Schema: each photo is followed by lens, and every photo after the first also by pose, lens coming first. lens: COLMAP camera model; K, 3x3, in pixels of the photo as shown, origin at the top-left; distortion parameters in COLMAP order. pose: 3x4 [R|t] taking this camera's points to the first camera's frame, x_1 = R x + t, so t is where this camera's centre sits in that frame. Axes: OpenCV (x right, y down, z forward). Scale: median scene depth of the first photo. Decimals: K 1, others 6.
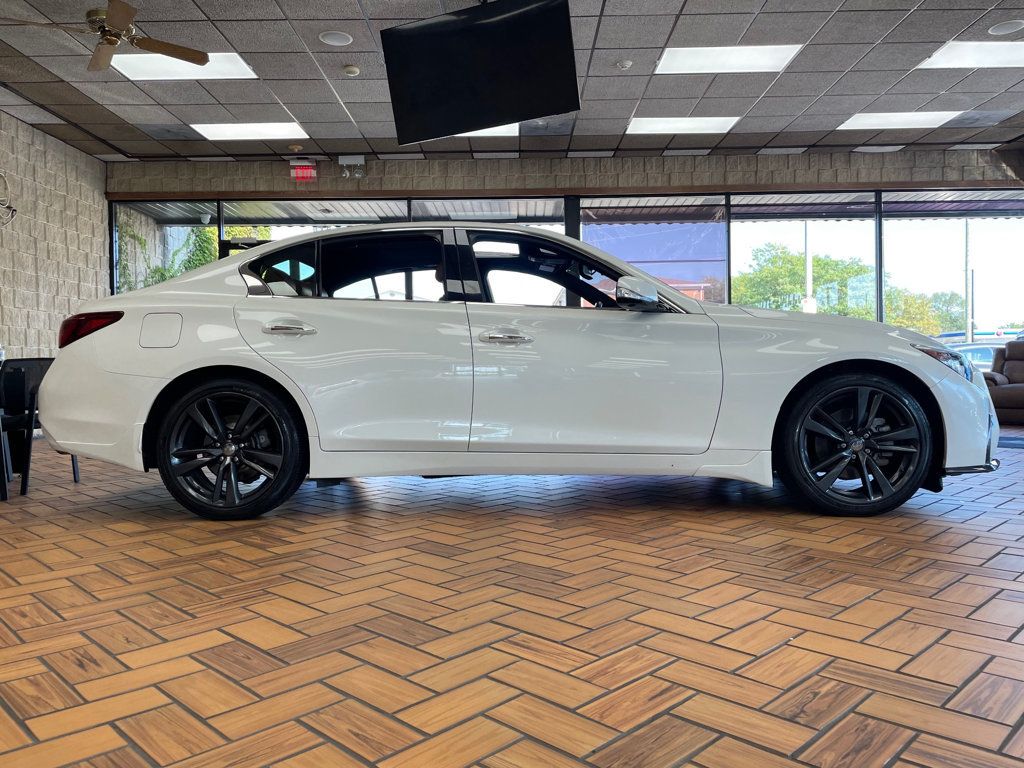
lens RADIAL K [[766.1, 0, 512.0], [0, 766.1, 384.0], [0, 0, 1]] dist [0.088905, -0.097208]
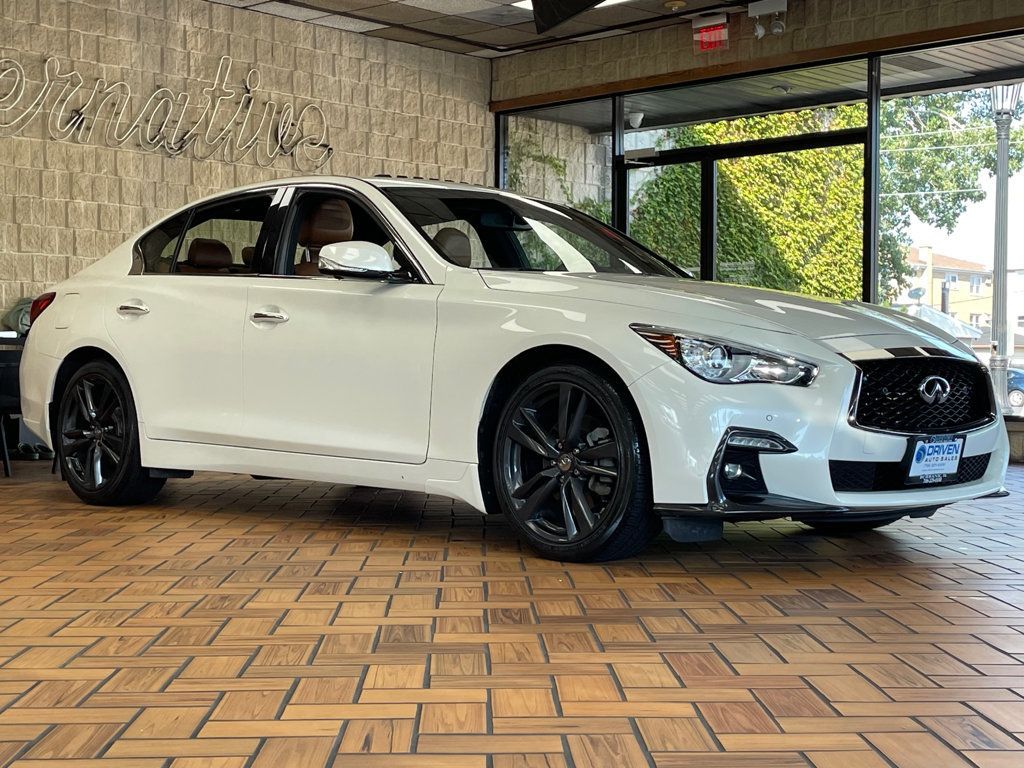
lens RADIAL K [[1569.2, 0, 512.0], [0, 1569.2, 384.0], [0, 0, 1]] dist [0.131558, -0.057289]
pose [[0.735284, 0.023076, -0.677367, 0.507936], [-0.023601, 0.999686, 0.008438, -0.002227], [0.677349, 0.009782, 0.735597, -0.039440]]
